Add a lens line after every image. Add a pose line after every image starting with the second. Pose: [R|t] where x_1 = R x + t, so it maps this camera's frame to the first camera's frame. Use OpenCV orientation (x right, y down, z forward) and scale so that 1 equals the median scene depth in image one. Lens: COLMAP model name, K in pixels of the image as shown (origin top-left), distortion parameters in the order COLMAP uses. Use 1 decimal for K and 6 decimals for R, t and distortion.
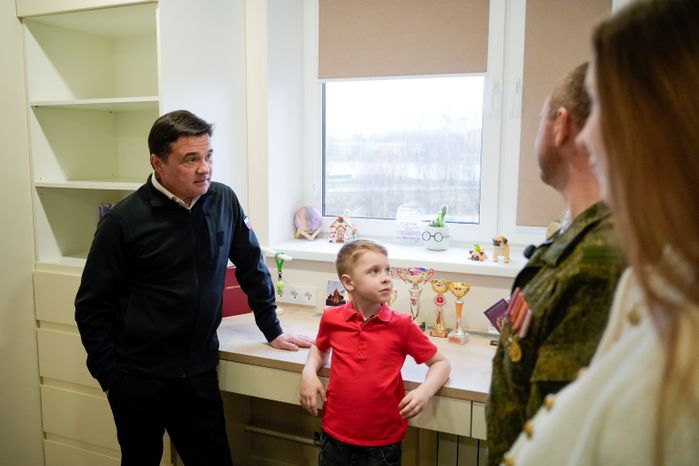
lens RADIAL K [[566.8, 0, 349.5], [0, 566.8, 233.0], [0, 0, 1]] dist [0.010733, -0.004469]
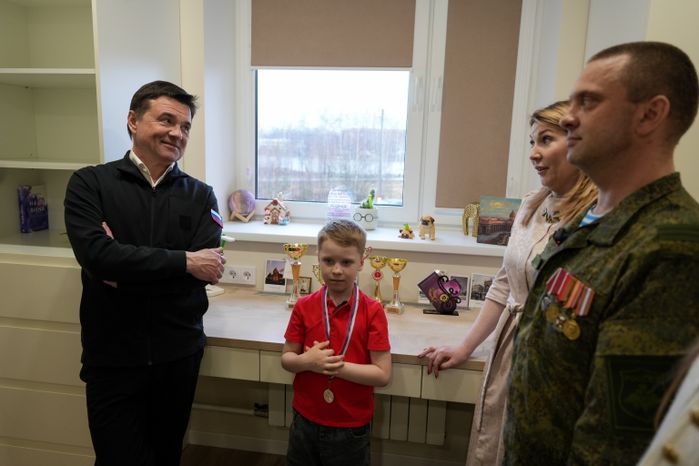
lens RADIAL K [[485.5, 0, 349.3], [0, 485.5, 244.9], [0, 0, 1]] dist [0.006405, 0.004043]
pose [[0.976333, -0.019529, 0.215388, -0.086382], [0.007560, 0.998388, 0.056255, 0.006231], [-0.216139, -0.053296, 0.974907, 0.090967]]
